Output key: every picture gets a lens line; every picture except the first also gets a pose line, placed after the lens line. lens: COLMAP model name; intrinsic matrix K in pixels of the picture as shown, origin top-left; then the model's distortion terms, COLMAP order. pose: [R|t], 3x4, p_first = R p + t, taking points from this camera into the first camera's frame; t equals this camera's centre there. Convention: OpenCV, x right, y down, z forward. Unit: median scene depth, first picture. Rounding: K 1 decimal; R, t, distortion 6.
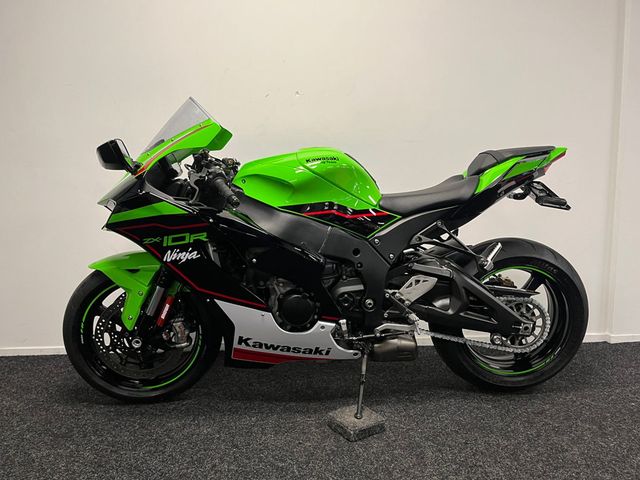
lens RADIAL K [[489.2, 0, 316.0], [0, 489.2, 240.1], [0, 0, 1]] dist [0.059839, -0.058699]
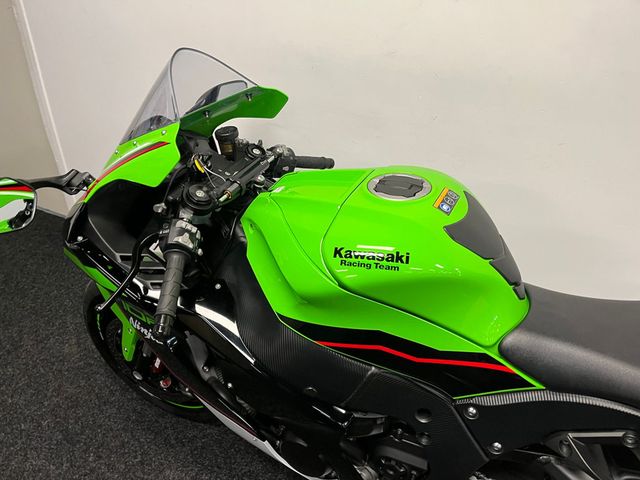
lens RADIAL K [[478.6, 0, 320.0], [0, 478.6, 240.0], [0, 0, 1]] dist [0.068862, -0.081114]
pose [[0.861501, 0.291545, -0.415713, 0.143840], [-0.093618, 0.895893, 0.434293, -0.344273], [0.499050, -0.335226, 0.799107, 0.595492]]
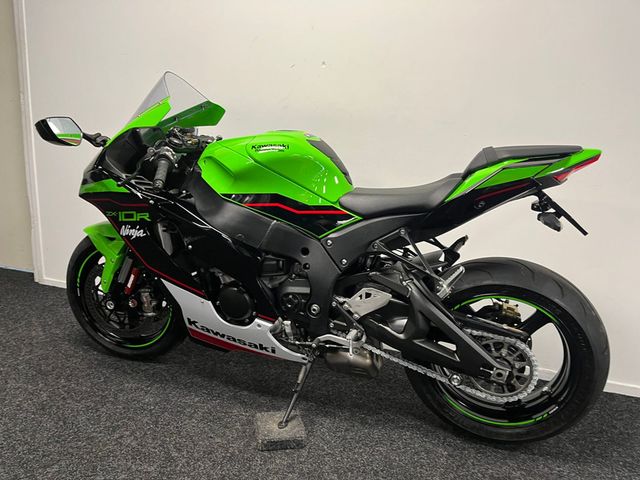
lens RADIAL K [[478.6, 0, 320.0], [0, 478.6, 240.0], [0, 0, 1]] dist [0.068862, -0.081114]
pose [[0.928418, 0.135828, -0.345820, 0.406601], [-0.105026, 0.988762, 0.106396, -0.092622], [0.356385, -0.062460, 0.932249, 0.183440]]
